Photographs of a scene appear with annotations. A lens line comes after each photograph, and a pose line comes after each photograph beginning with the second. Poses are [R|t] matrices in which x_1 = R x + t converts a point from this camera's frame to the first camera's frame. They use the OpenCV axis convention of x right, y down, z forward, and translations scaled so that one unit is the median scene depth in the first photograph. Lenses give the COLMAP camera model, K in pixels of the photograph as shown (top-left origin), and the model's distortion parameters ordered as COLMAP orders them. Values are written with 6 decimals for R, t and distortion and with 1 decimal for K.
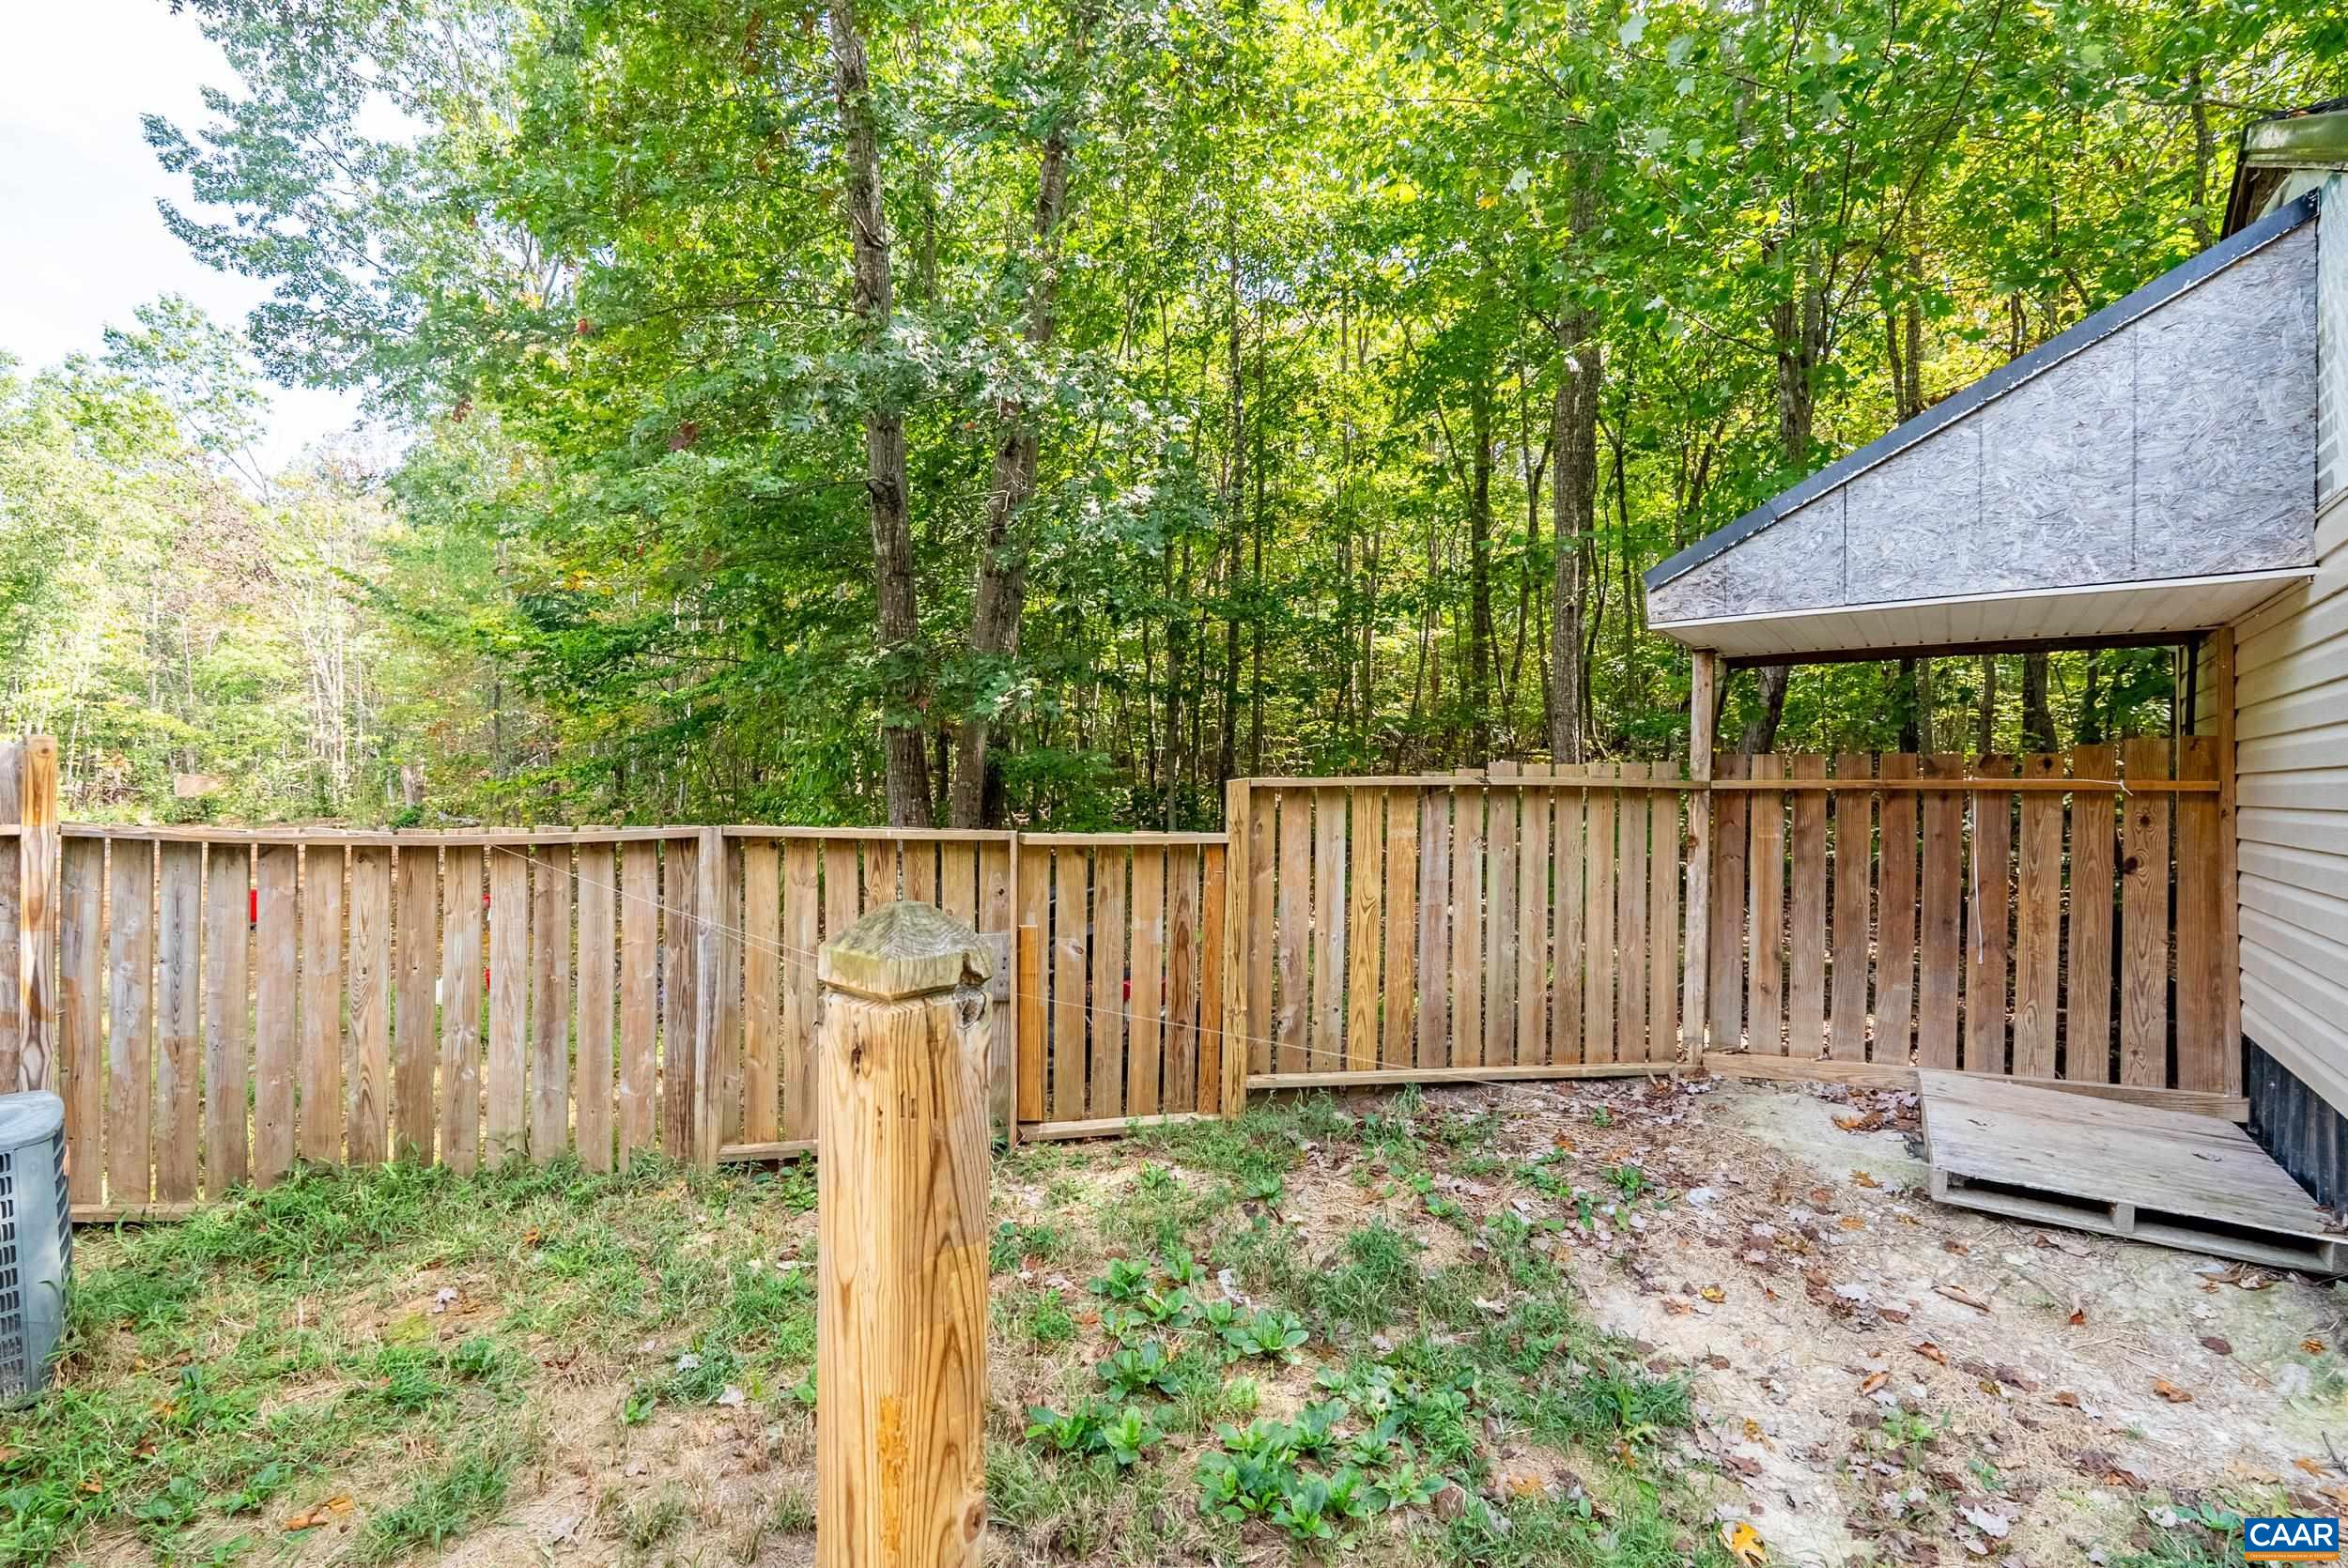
lens RADIAL K [[1030.9, 0, 1171.8], [0, 1030.9, 783.5], [0, 0, 1]] dist [-0.003577, 0.000575]
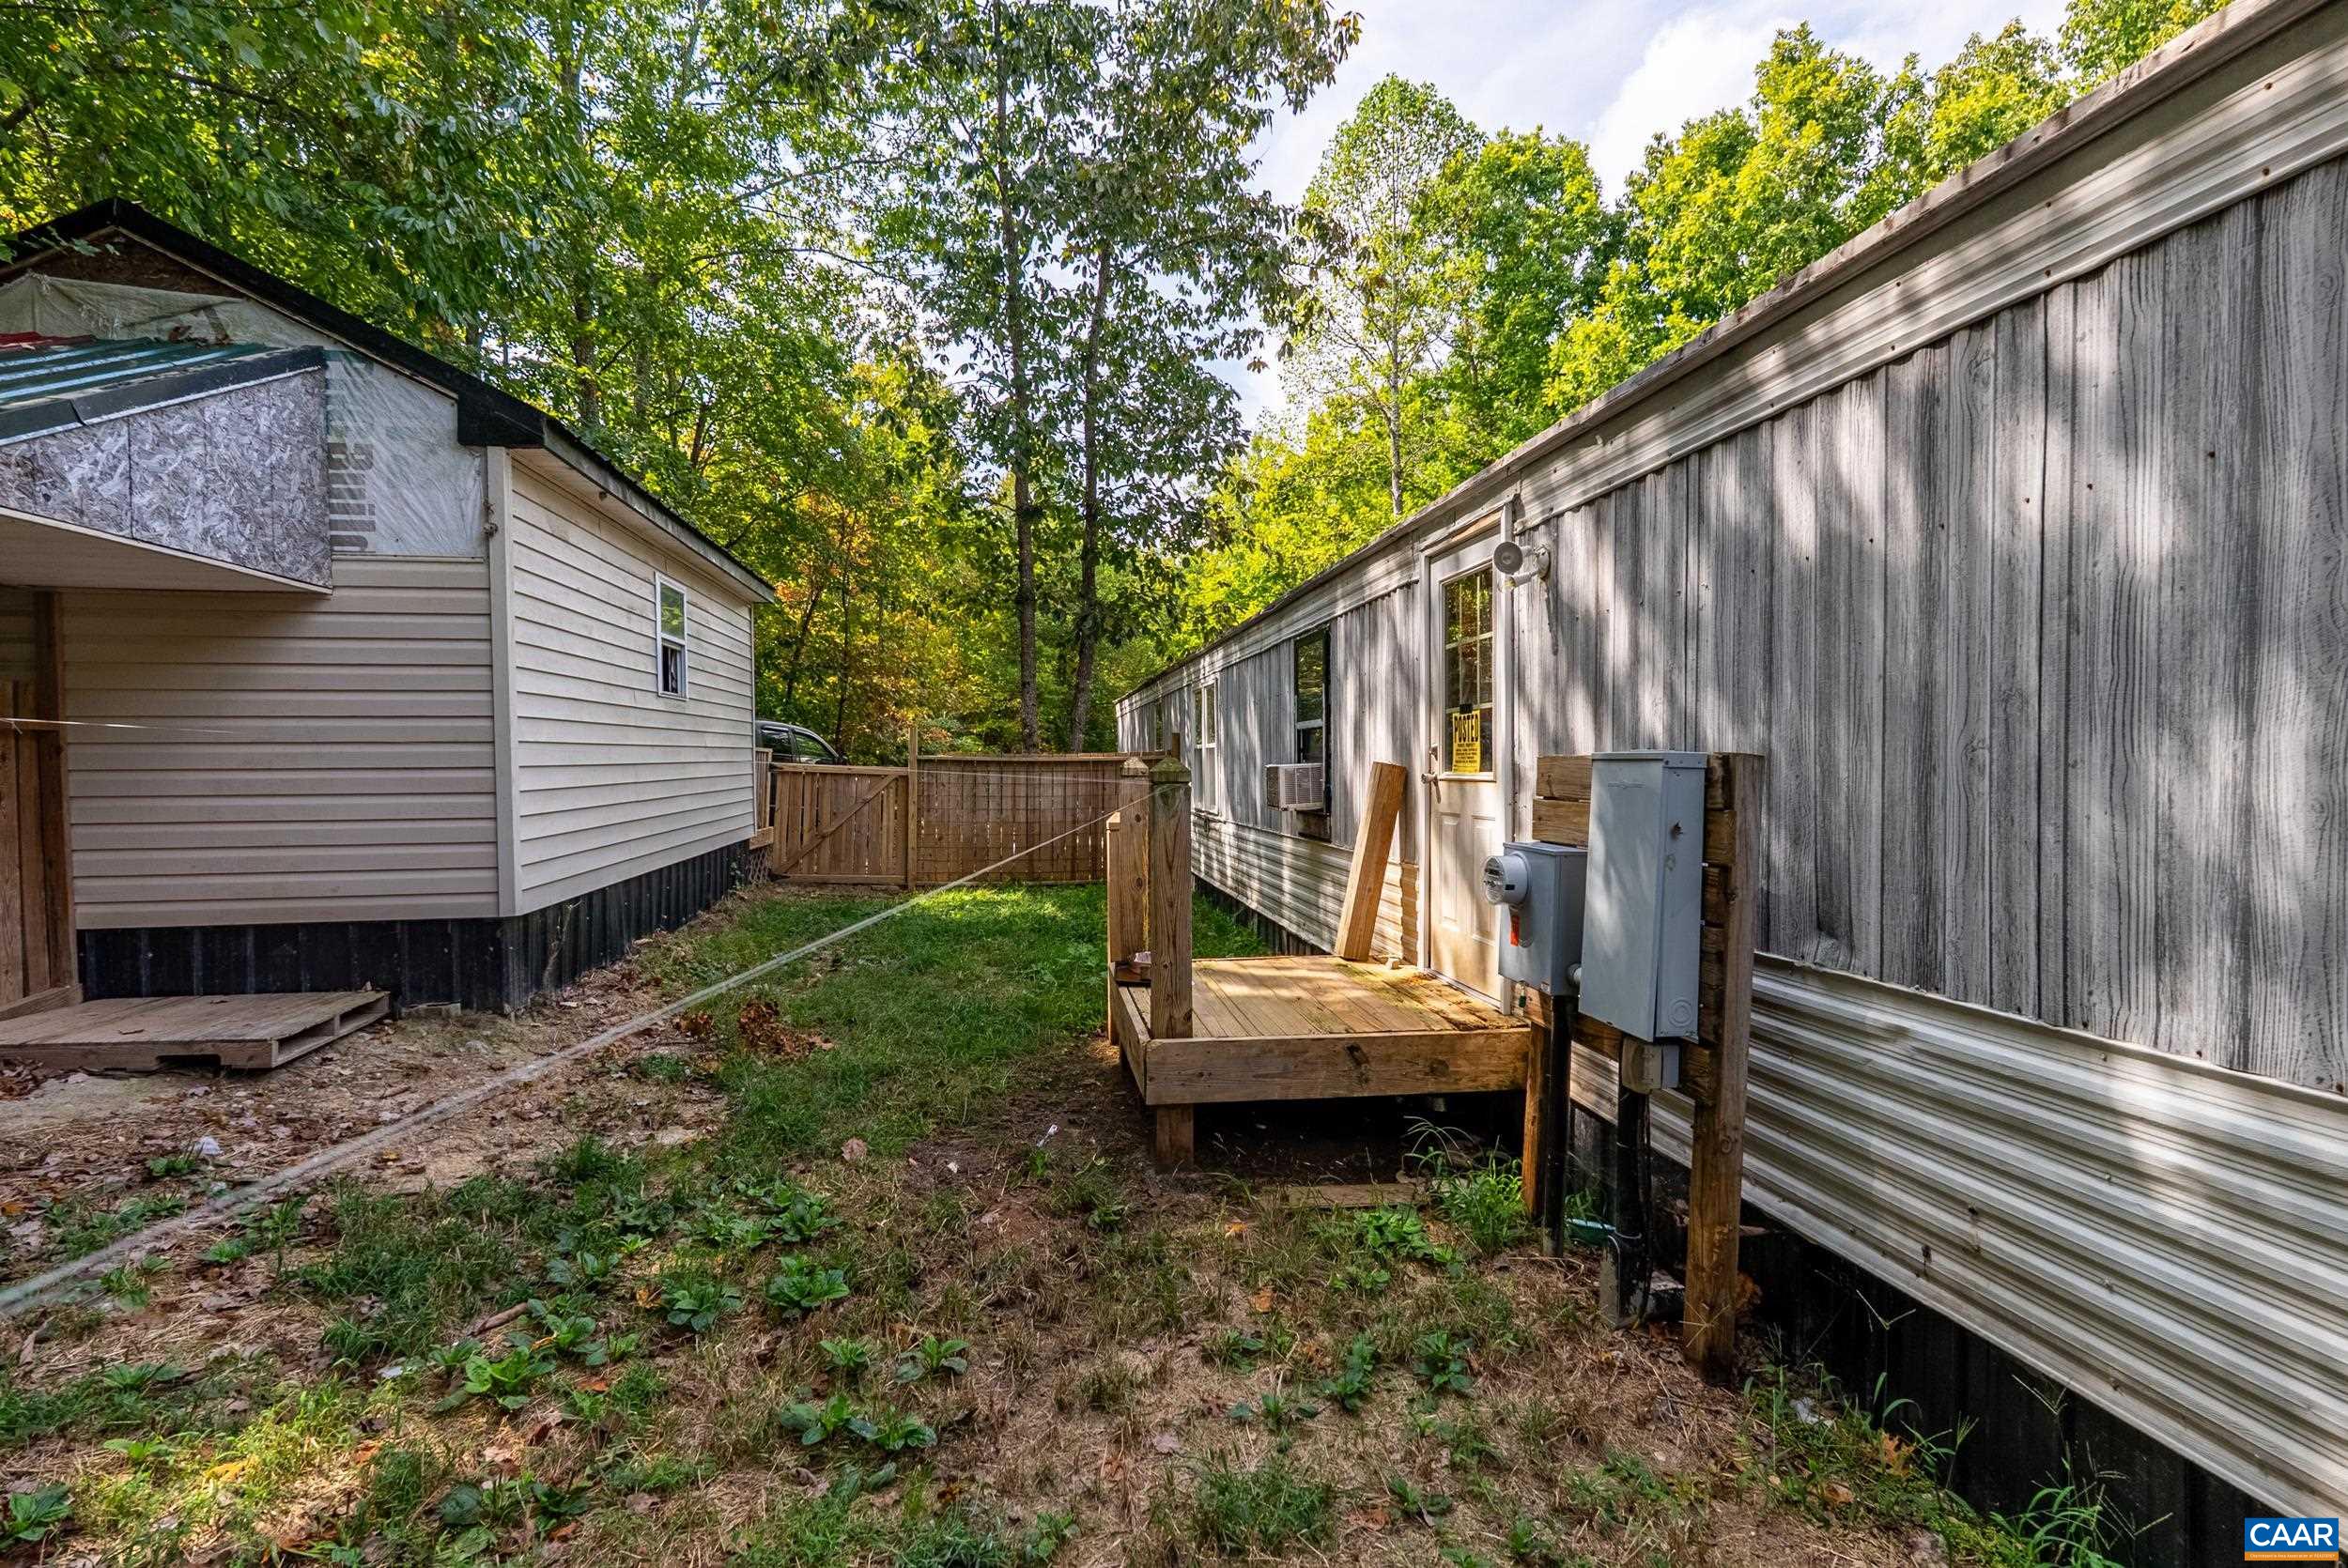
lens RADIAL K [[1030.9, 0, 1166.9], [0, 1030.9, 787.3], [0, 0, 1]] dist [-0.003577, 0.000575]
pose [[-0.722382, -0.026467, 0.690987, -0.823614], [-0.001444, 0.999323, 0.036767, 0.030919], [-0.691492, 0.025562, -0.721931, 1.116419]]
